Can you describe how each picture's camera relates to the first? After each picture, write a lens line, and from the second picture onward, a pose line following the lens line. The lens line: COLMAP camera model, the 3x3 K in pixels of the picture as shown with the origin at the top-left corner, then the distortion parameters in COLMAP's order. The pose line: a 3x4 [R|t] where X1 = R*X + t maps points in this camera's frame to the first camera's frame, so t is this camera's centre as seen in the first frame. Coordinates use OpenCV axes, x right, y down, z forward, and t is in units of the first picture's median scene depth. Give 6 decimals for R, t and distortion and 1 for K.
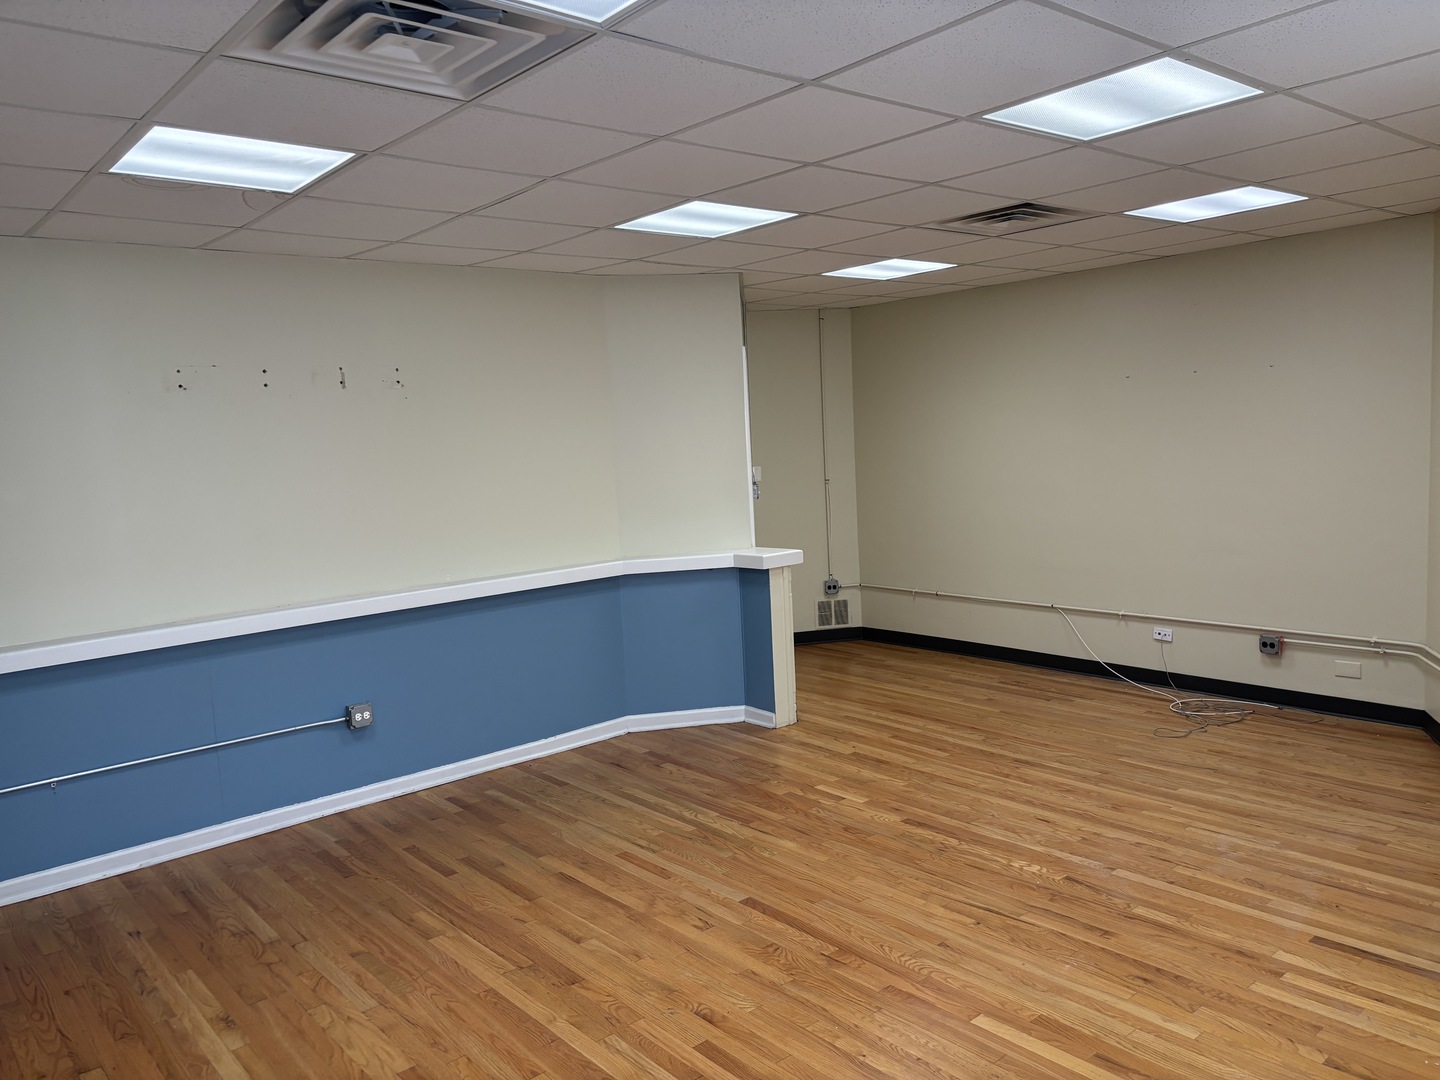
lens RADIAL K [[1083.2, 0, 720.0], [0, 1083.2, 540.0], [0, 0, 1]] dist [0.044848, -0.040694]
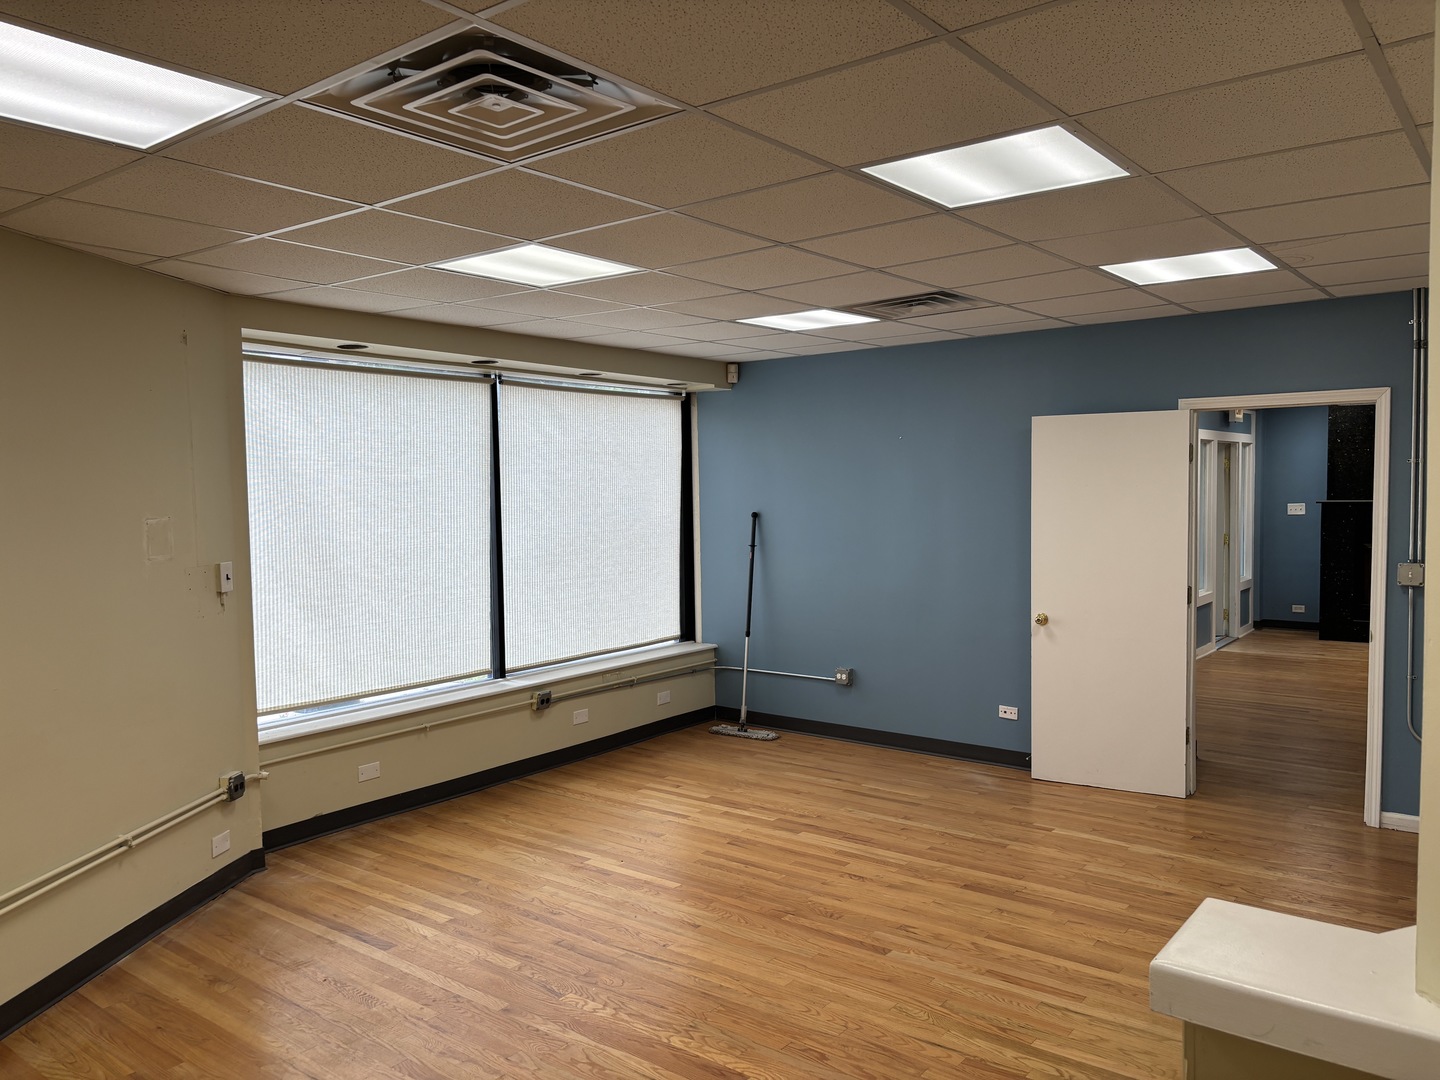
lens RADIAL K [[1083.2, 0, 720.0], [0, 1083.2, 540.0], [0, 0, 1]] dist [0.044848, -0.040694]
pose [[-0.977556, 0.076575, -0.196266, 0.364562], [0.045042, 0.986030, 0.160365, -0.227120], [0.205804, 0.147926, -0.967348, 2.005834]]
